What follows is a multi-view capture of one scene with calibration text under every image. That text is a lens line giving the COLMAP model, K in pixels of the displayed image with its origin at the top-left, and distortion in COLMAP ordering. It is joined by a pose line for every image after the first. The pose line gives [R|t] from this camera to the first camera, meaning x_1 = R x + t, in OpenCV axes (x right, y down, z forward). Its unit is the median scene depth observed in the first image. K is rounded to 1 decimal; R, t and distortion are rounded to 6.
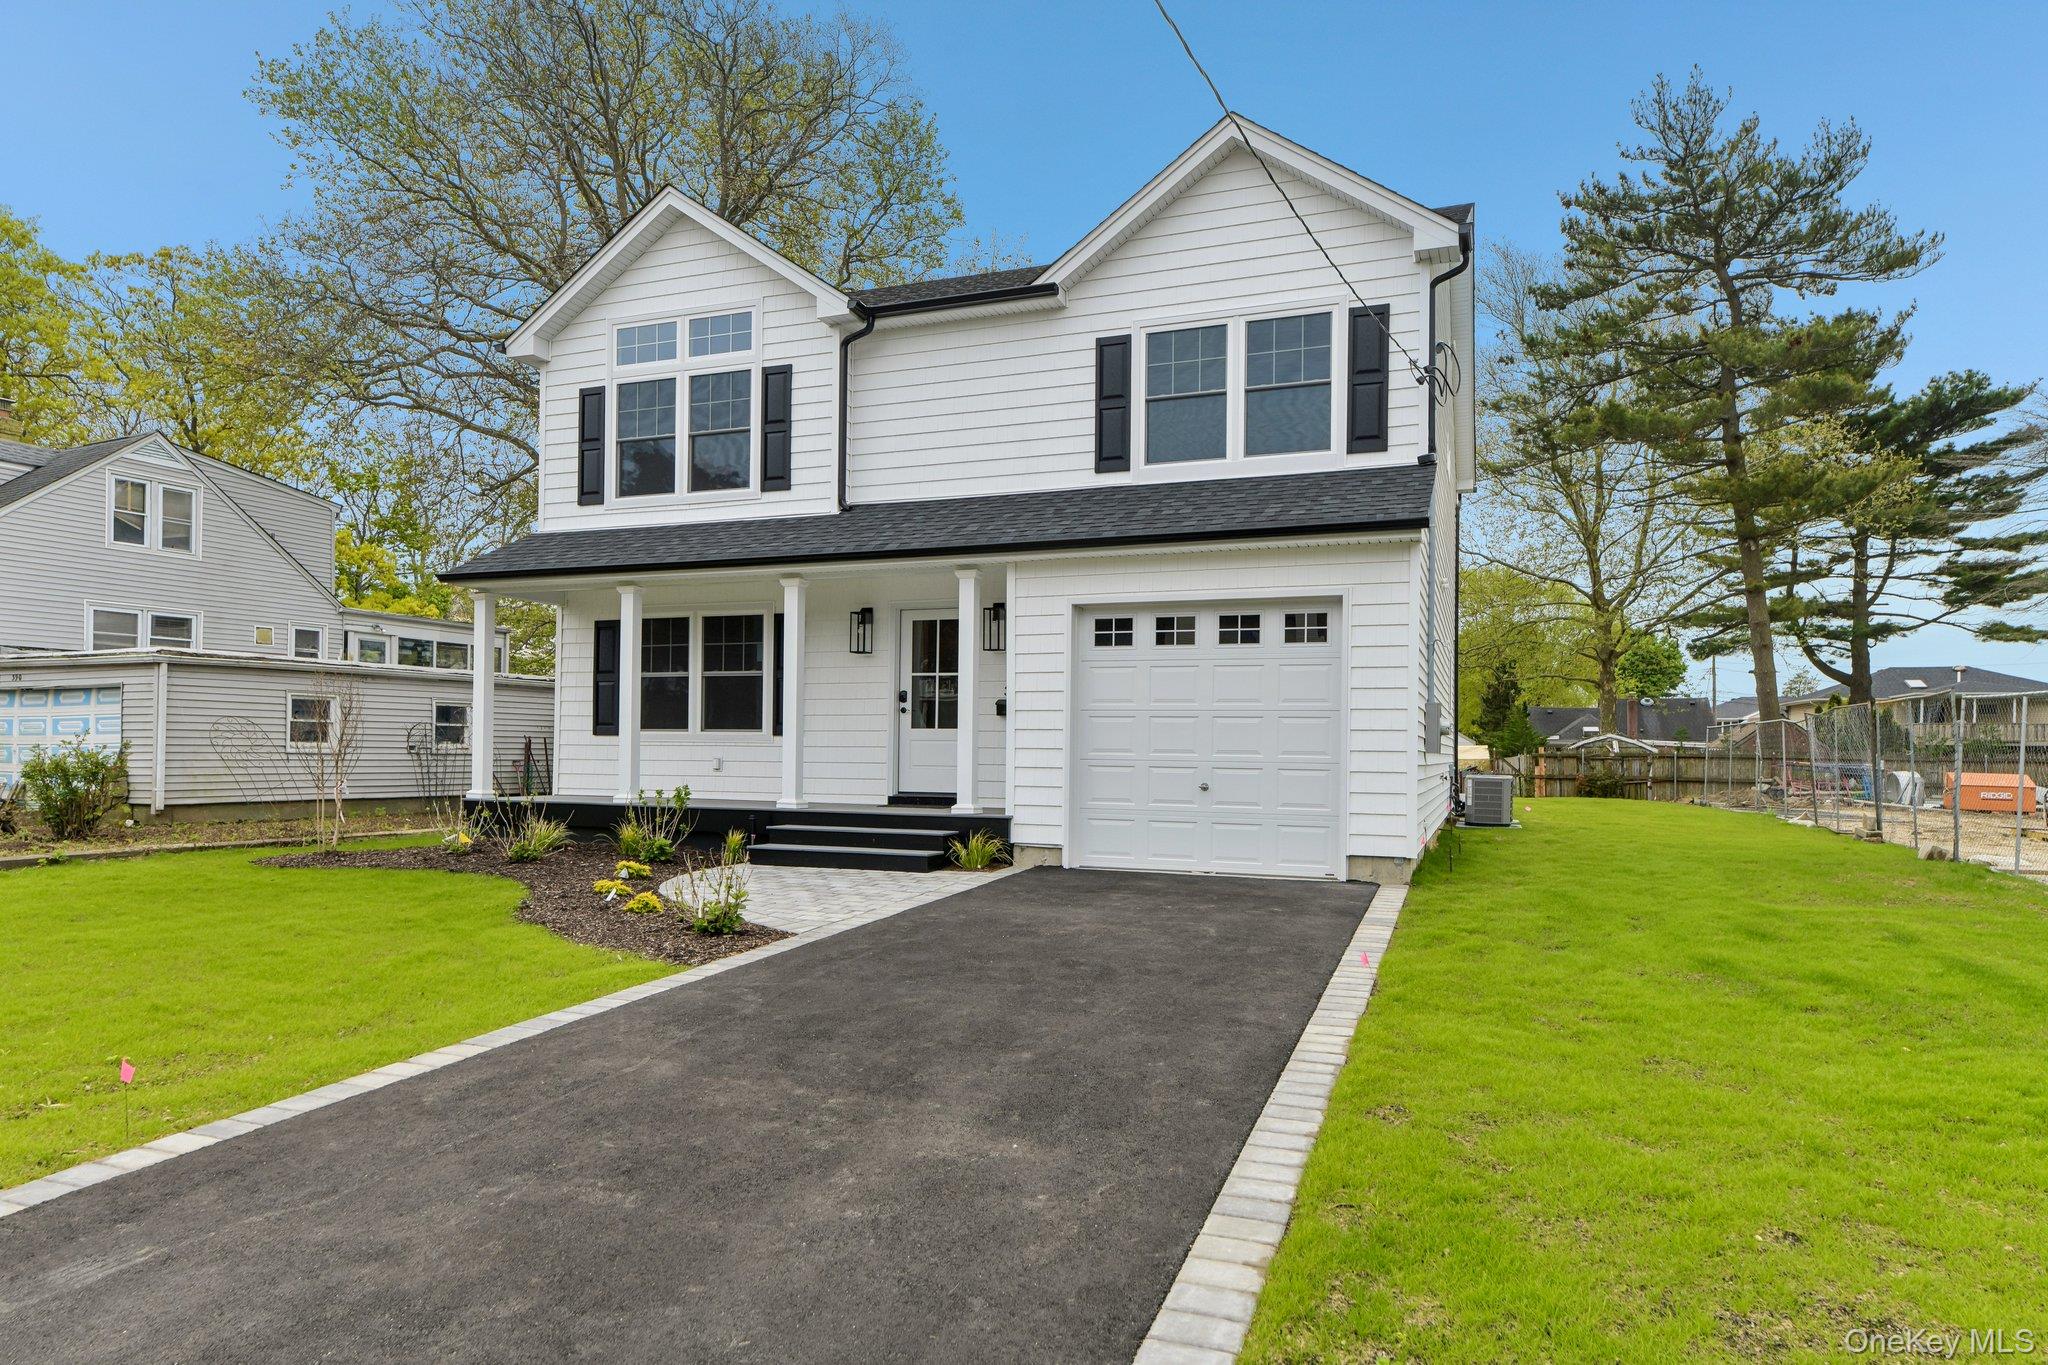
lens RADIAL K [[1259.2, 0, 1025.0], [0, 1259.2, 739.3], [0, 0, 1]] dist [0.003008, 0.000955]
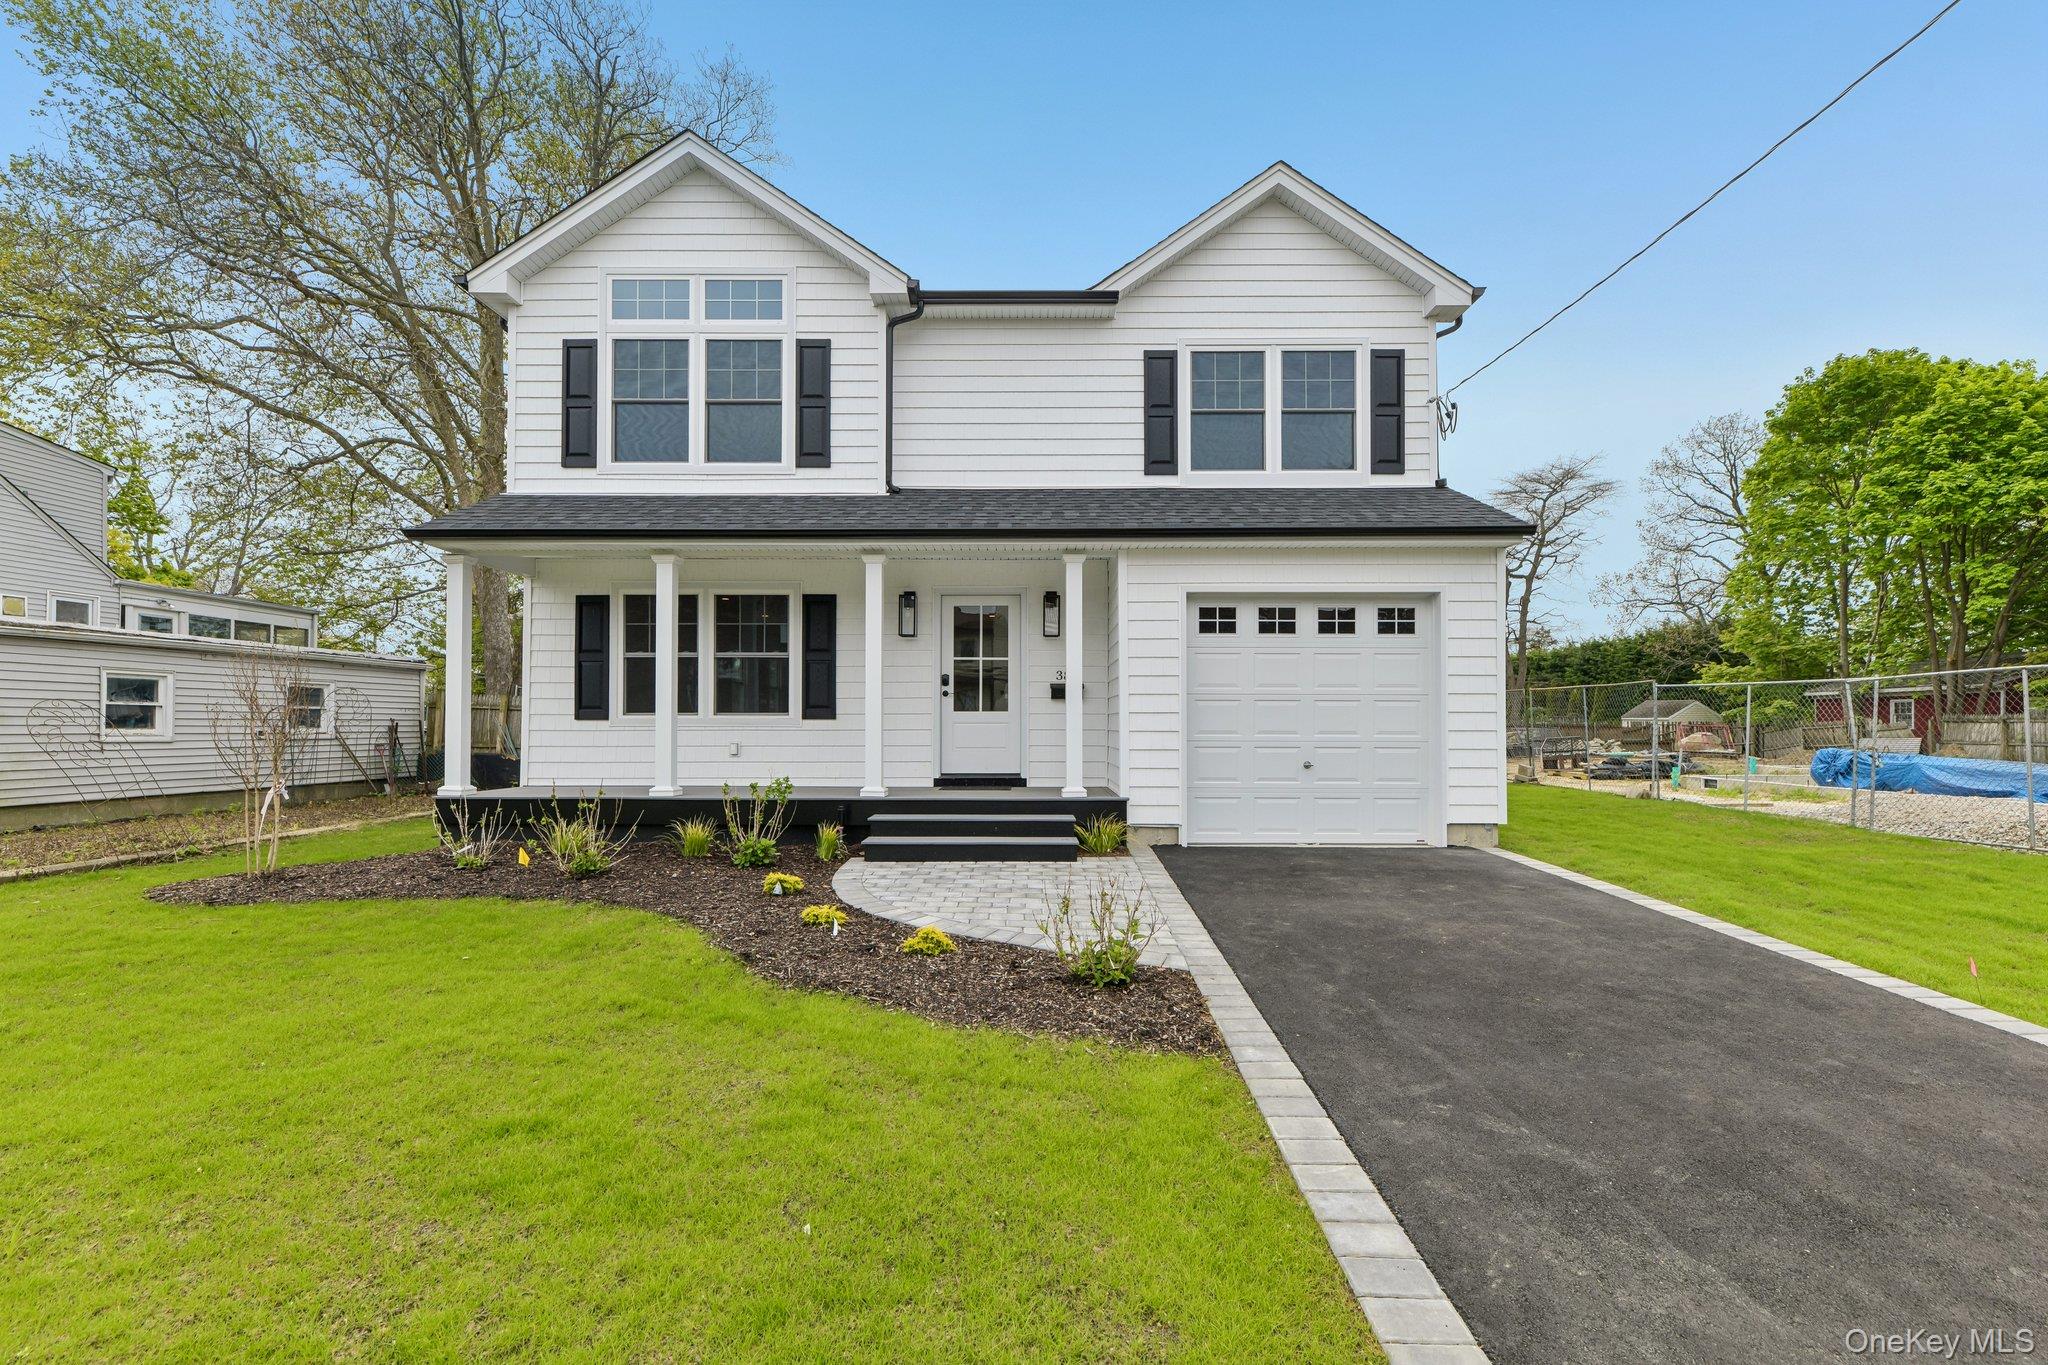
lens RADIAL K [[883.1, 0, 1022.6], [0, 883.1, 711.0], [0, 0, 1]] dist [-0.001069, -0.000449]
pose [[0.933605, -0.004580, 0.358275, -0.299048], [0.005608, 0.999983, -0.001830, -0.007316], [-0.358260, 0.003718, 0.933614, 0.314370]]
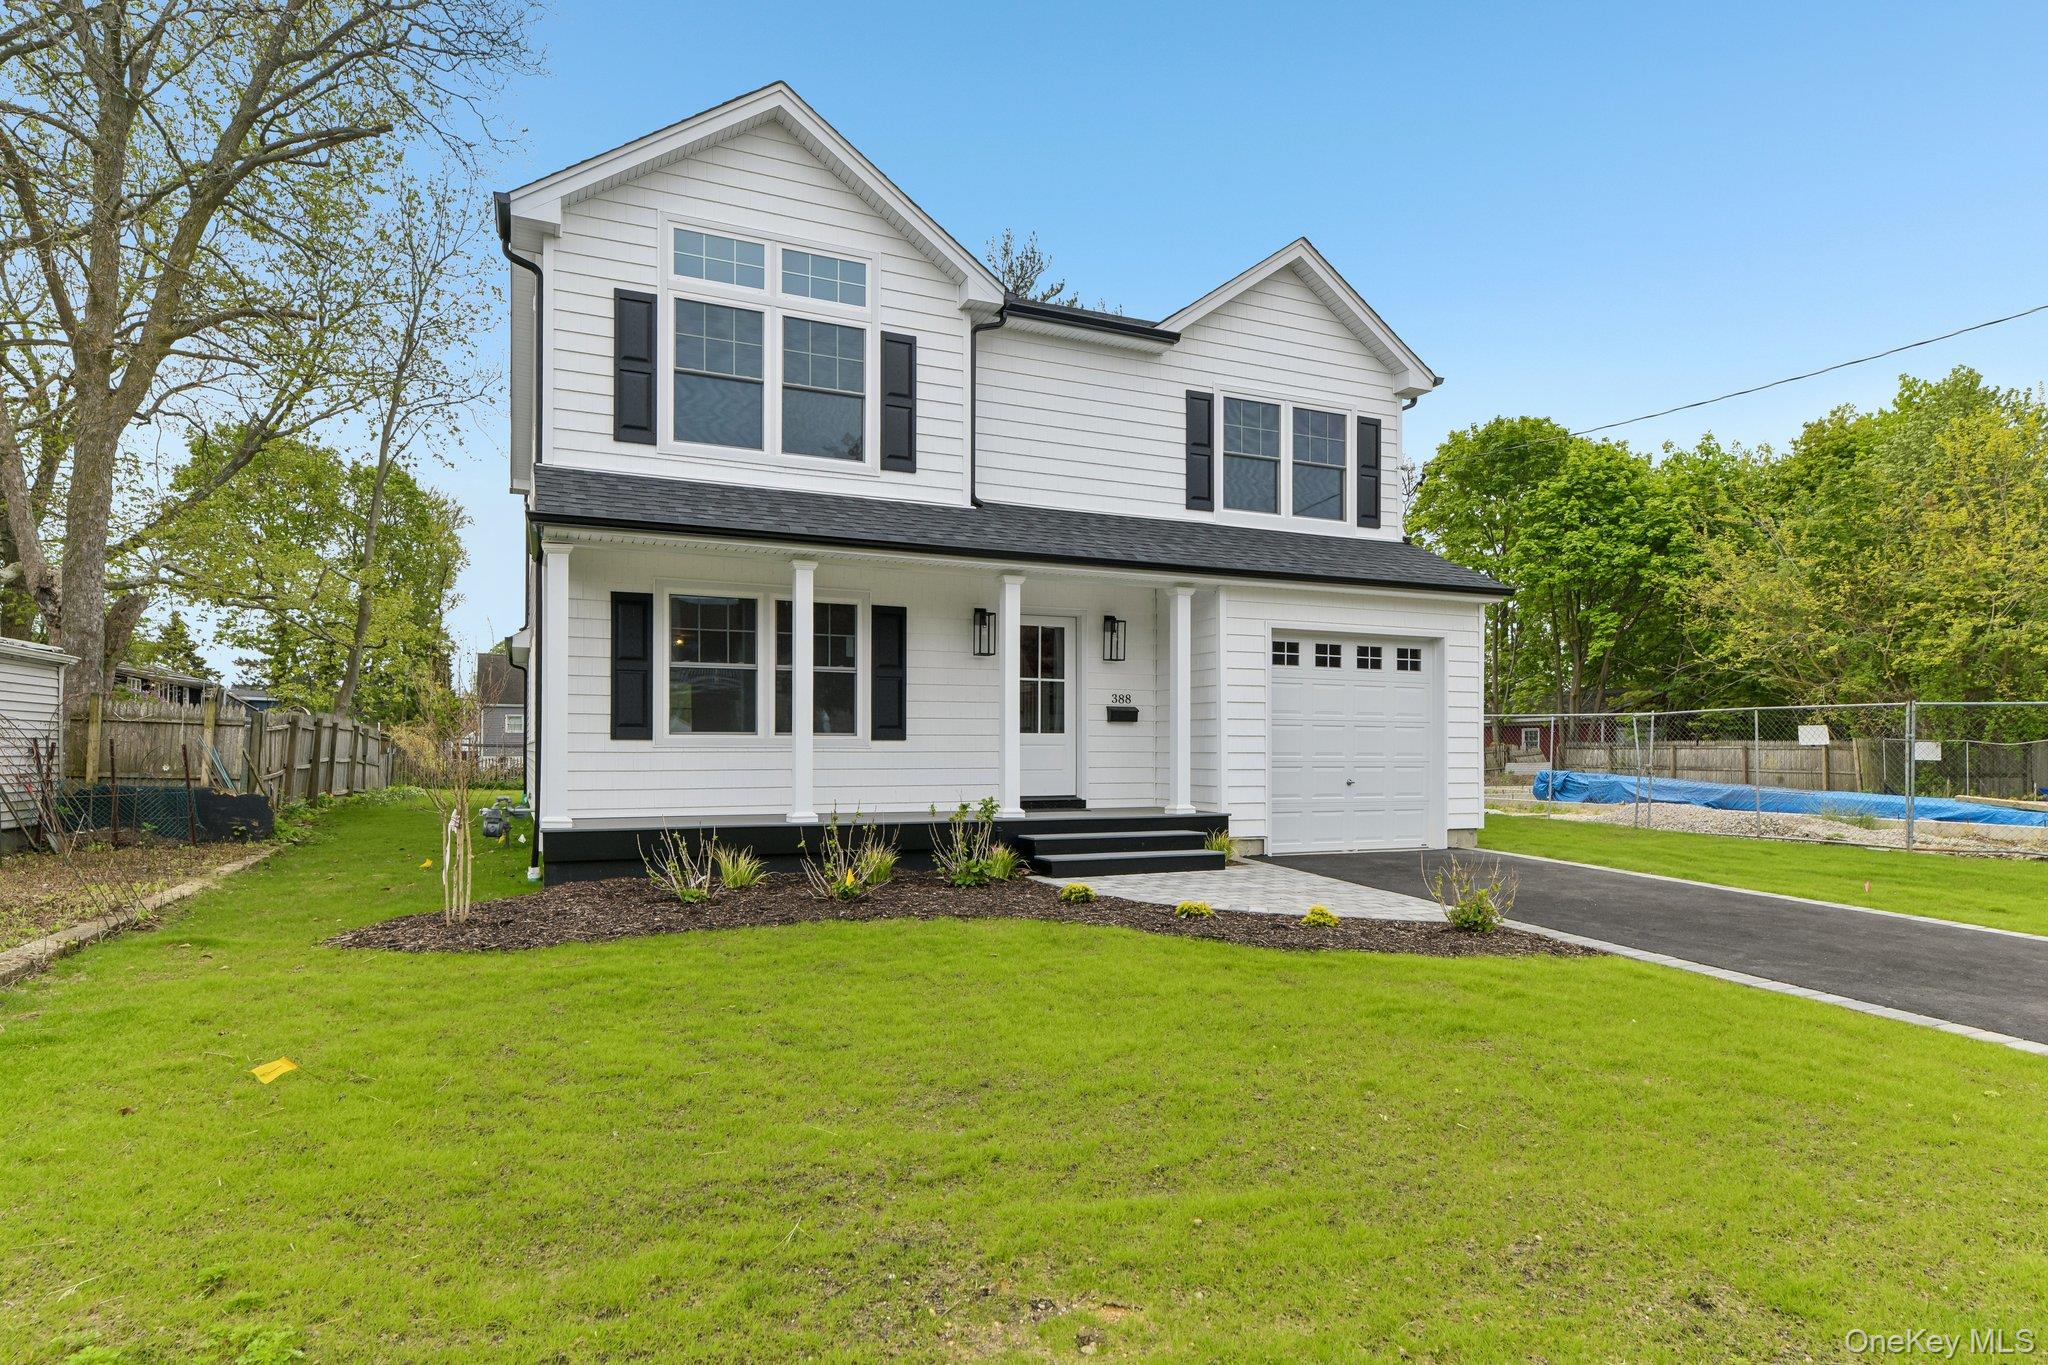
lens RADIAL K [[1123.3, 0, 1030.2], [0, 1123.3, 743.8], [0, 0, 1]] dist [0.000563, -0.000485]
pose [[0.701649, -0.004596, 0.712508, -0.727339], [-0.001975, 0.999963, 0.008396, -0.007574], [-0.712520, -0.007298, 0.701614, 0.370176]]
